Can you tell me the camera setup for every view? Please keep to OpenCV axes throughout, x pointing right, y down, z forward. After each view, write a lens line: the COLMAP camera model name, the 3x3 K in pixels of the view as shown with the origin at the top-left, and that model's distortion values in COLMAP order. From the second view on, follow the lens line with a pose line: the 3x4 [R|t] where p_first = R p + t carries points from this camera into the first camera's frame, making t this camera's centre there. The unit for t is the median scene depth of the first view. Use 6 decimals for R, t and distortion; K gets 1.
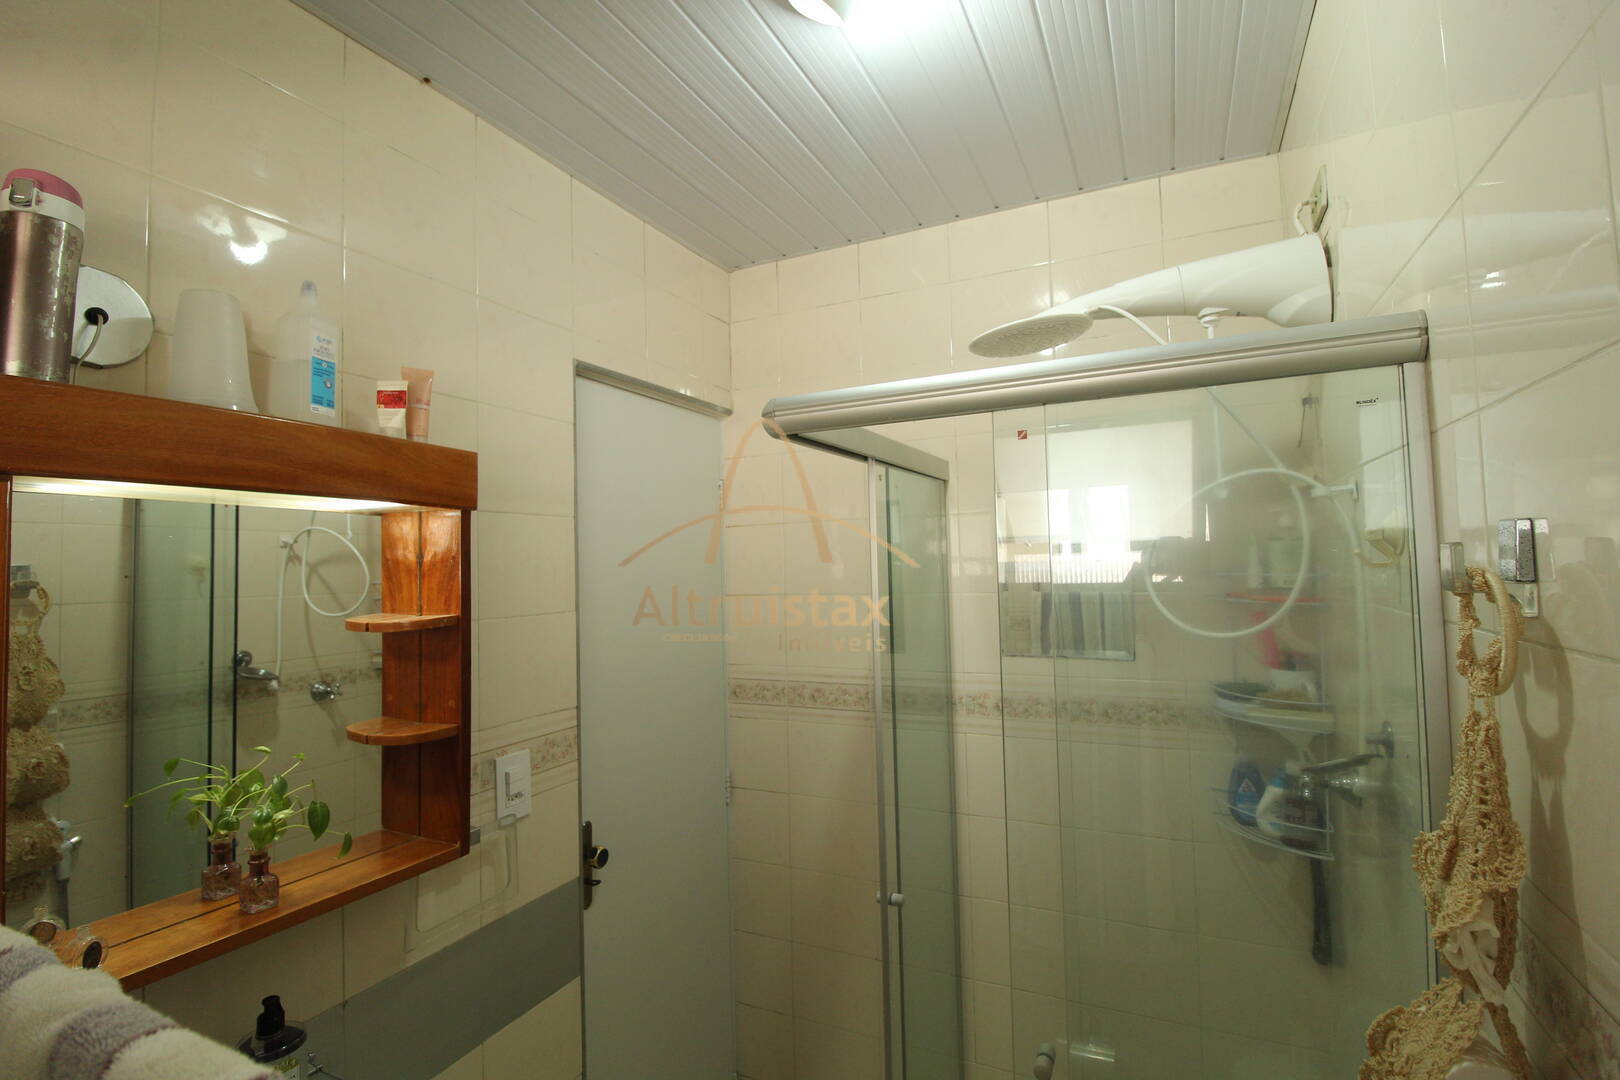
lens RADIAL K [[748.4, 0, 808.8], [0, 748.4, 532.2], [0, 0, 1]] dist [-0.005498, -0.009561]
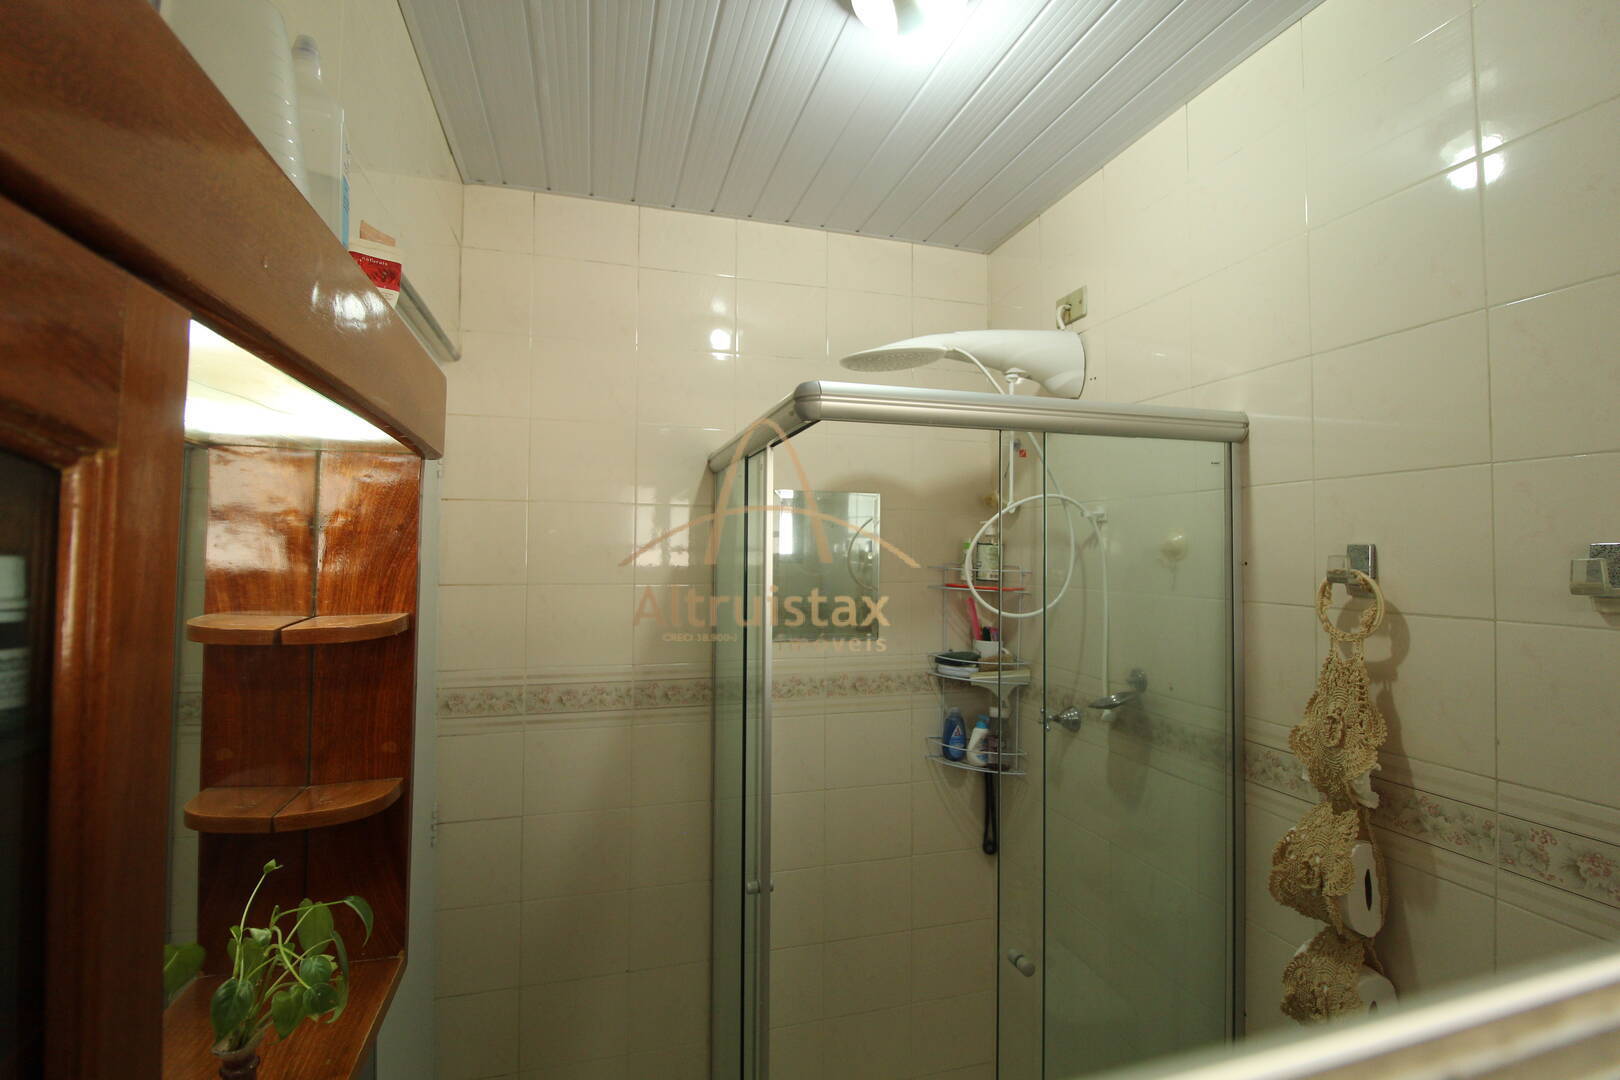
lens RADIAL K [[748.4, 0, 813.4], [0, 748.4, 537.0], [0, 0, 1]] dist [-0.005498, -0.009561]
pose [[0.743686, 0.044397, 0.667053, -0.475636], [-0.057014, 0.998369, -0.002885, 0.016836], [-0.666093, -0.035886, 0.745005, 0.193897]]
